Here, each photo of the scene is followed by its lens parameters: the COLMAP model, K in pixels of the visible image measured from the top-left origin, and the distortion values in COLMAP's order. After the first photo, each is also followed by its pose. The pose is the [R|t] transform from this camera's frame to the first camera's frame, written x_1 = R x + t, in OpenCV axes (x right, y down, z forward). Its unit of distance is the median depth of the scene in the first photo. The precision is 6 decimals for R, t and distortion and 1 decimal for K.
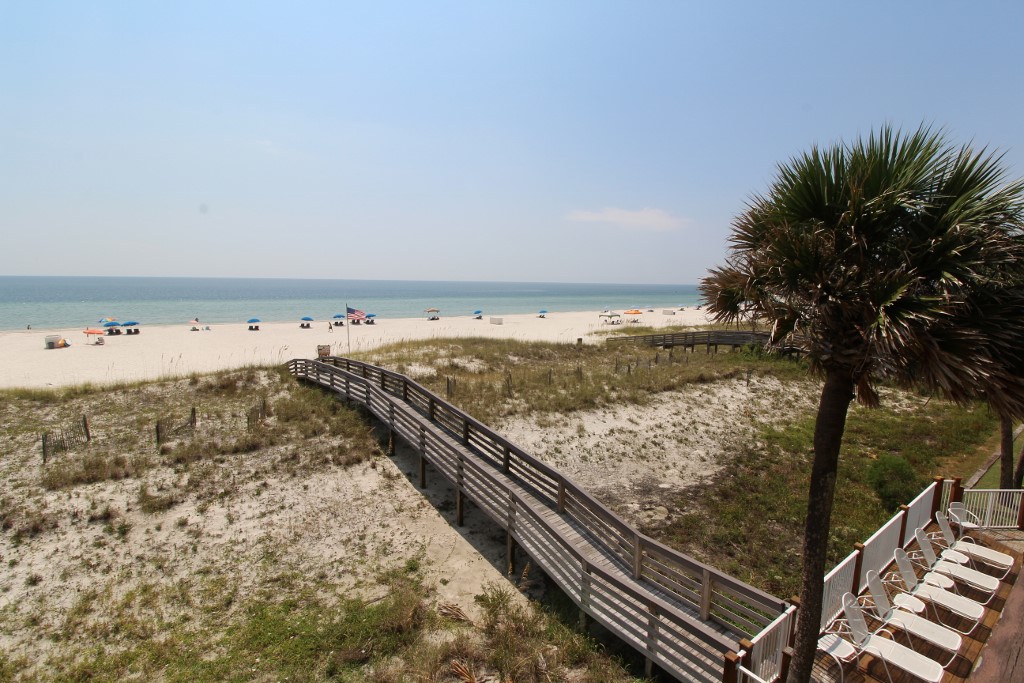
lens RADIAL K [[473.9, 0, 511.2], [0, 473.9, 341.8], [0, 0, 1]] dist [-0.004459, -0.009506]
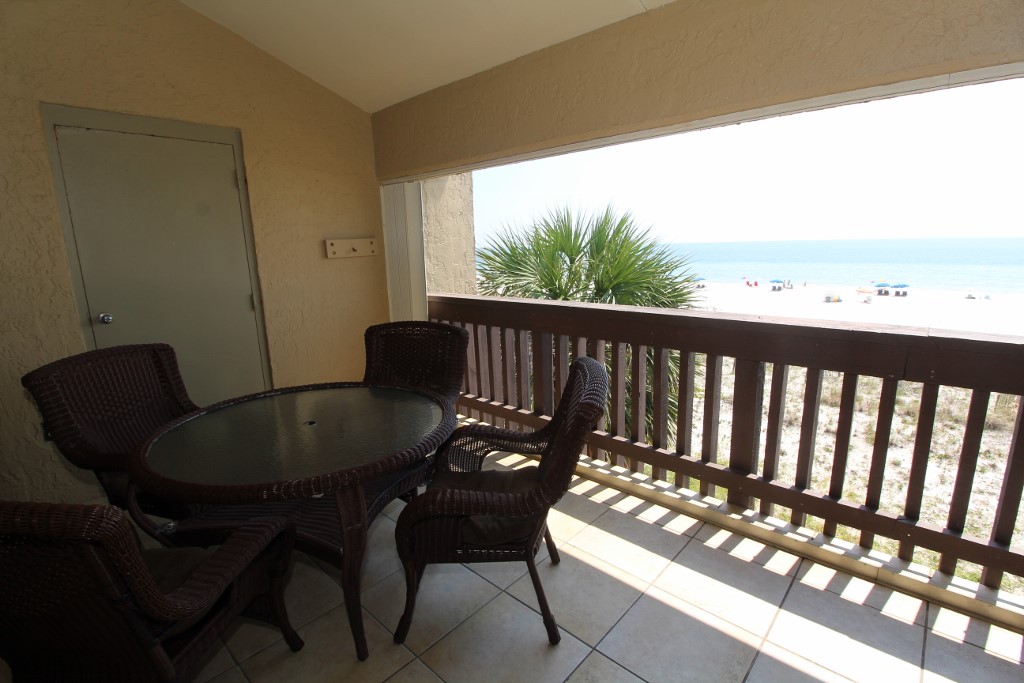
lens RADIAL K [[473.9, 0, 513.0], [0, 473.9, 336.2], [0, 0, 1]] dist [-0.004459, -0.009506]
pose [[0.199392, 0.166177, -0.965727, 0.118328], [-0.100813, 0.983766, 0.148466, 0.013304], [0.974720, 0.067755, 0.212907, -0.113881]]
